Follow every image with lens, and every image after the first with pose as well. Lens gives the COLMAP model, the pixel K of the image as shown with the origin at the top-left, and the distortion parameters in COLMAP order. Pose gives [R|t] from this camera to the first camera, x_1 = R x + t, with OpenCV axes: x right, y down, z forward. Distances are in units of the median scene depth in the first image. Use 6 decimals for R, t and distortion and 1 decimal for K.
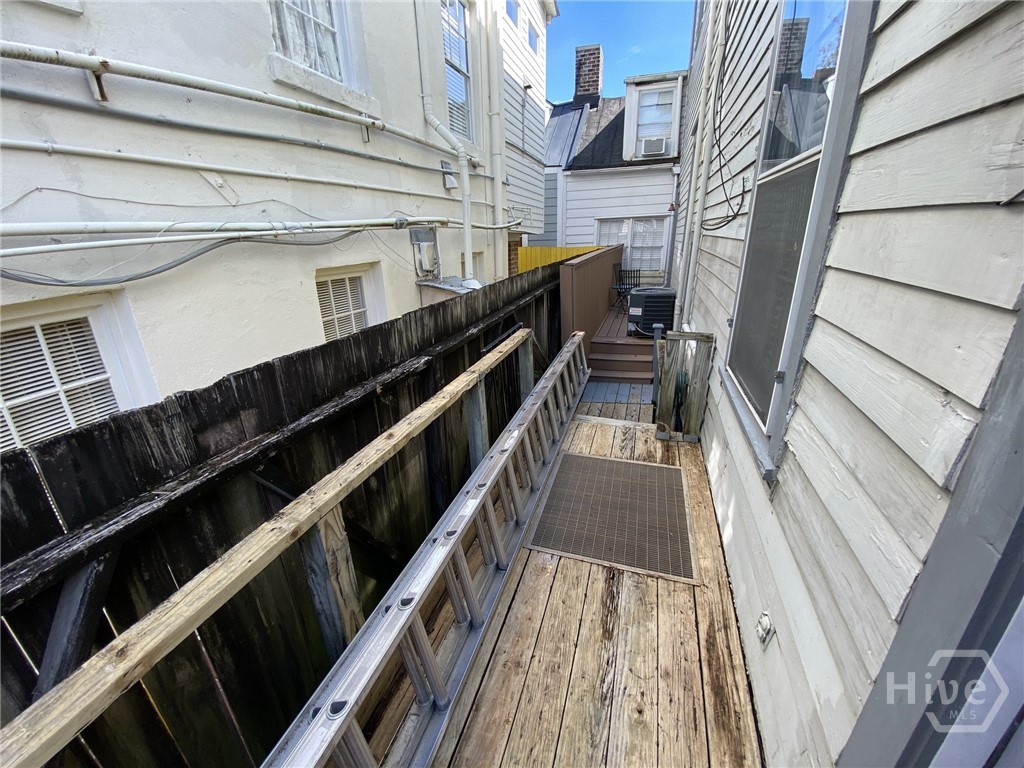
lens RADIAL K [[412.2, 0, 511.9], [0, 412.2, 382.0], [0, 0, 1]] dist [-0.000883, -0.000082]
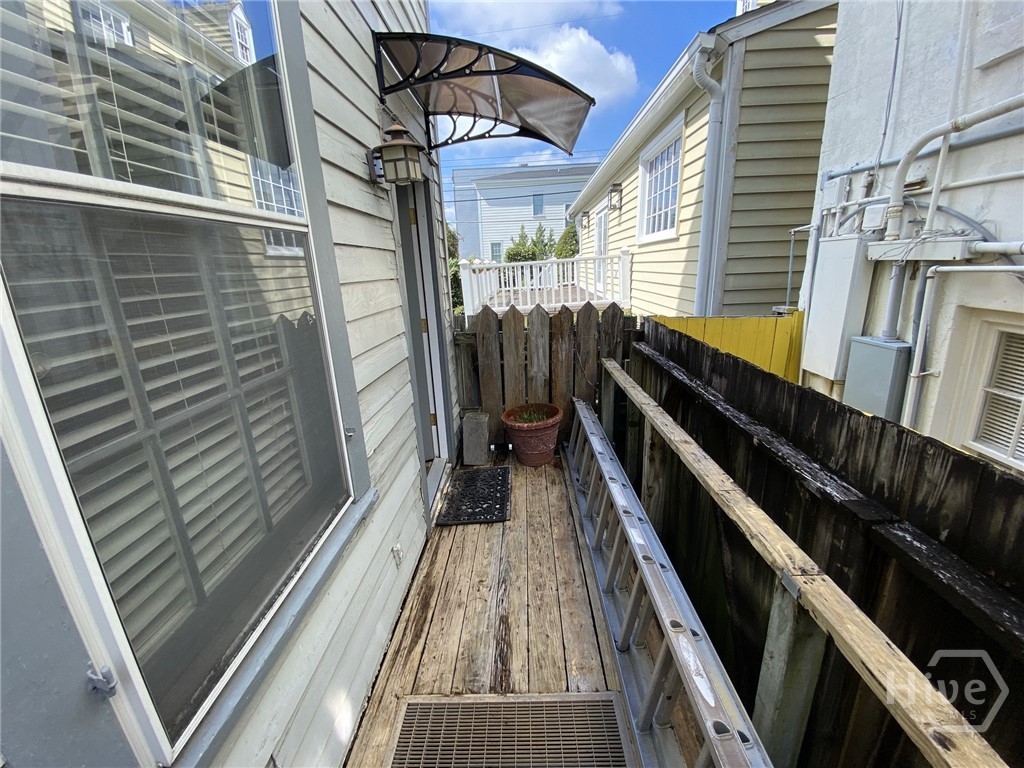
lens RADIAL K [[412.2, 0, 516.3], [0, 412.2, 382.0], [0, 0, 1]] dist [-0.000883, -0.000082]
pose [[-0.954200, 0.134932, -0.267013, 0.413123], [-0.044531, 0.818511, 0.572762, -0.596591], [0.295837, 0.558420, -0.775014, 1.515194]]
